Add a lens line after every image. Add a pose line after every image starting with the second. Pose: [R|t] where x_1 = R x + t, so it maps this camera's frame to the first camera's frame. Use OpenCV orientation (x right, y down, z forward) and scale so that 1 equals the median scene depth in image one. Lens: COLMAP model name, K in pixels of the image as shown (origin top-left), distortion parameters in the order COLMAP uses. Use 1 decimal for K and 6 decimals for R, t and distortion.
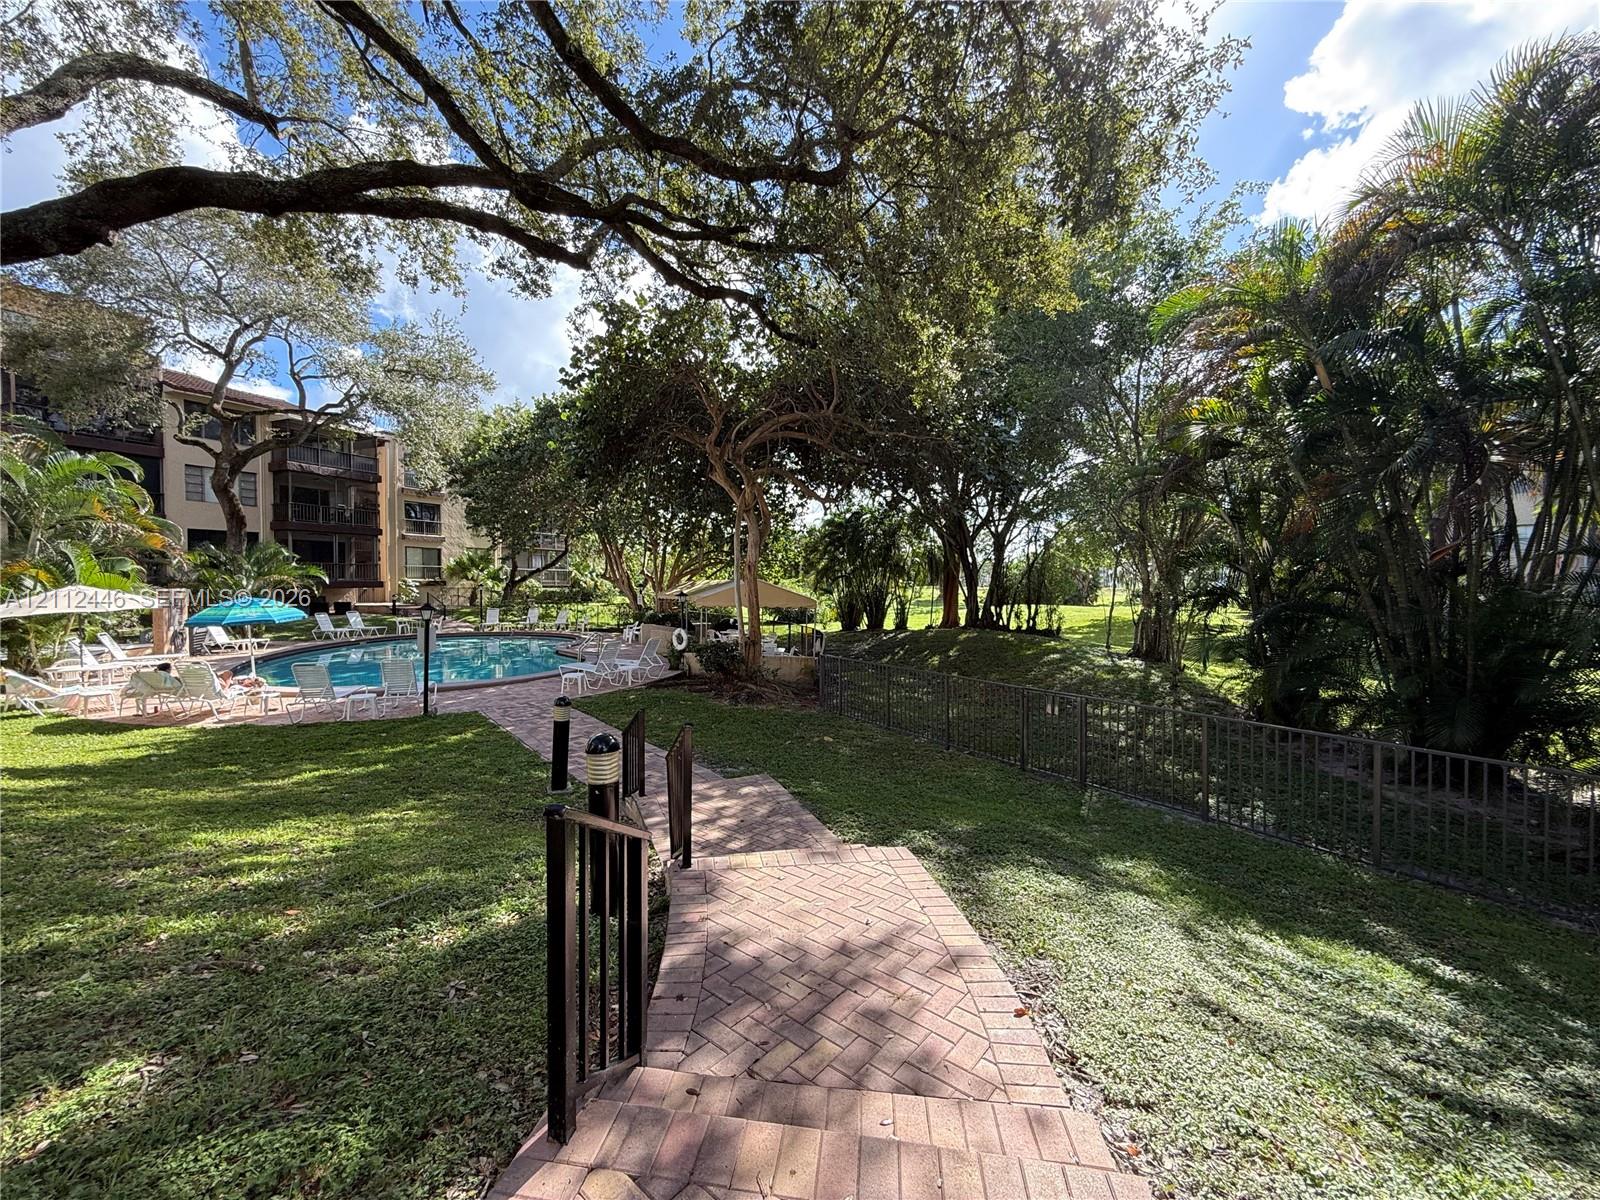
lens RADIAL K [[634.3, 0, 797.9], [0, 634.3, 593.9], [0, 0, 1]] dist [0.000617, 0.000137]
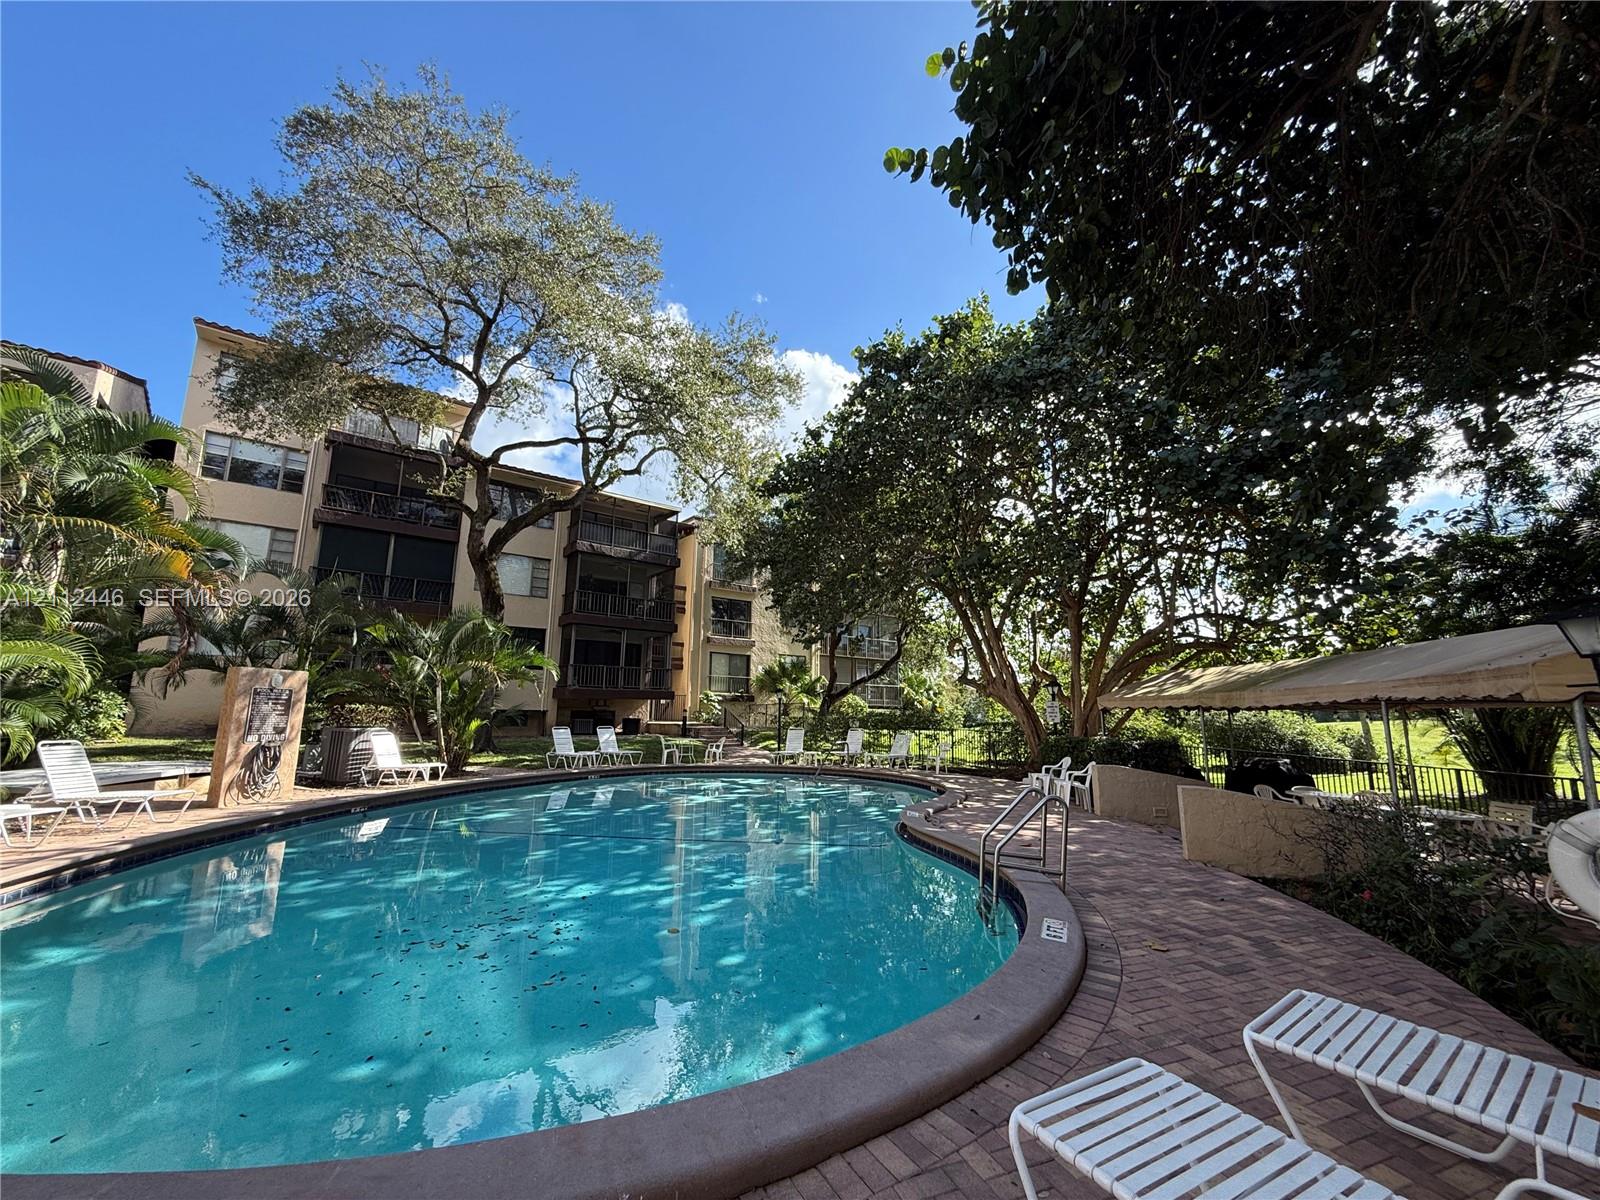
lens RADIAL K [[634.3, 0, 802.0], [0, 634.3, 604.2], [0, 0, 1]] dist [0.000617, 0.000137]
pose [[0.884165, -0.072813, -0.461466, -0.134668], [-0.018047, 0.981719, -0.189481, 0.016460], [0.466827, 0.175860, 0.866687, 0.335346]]
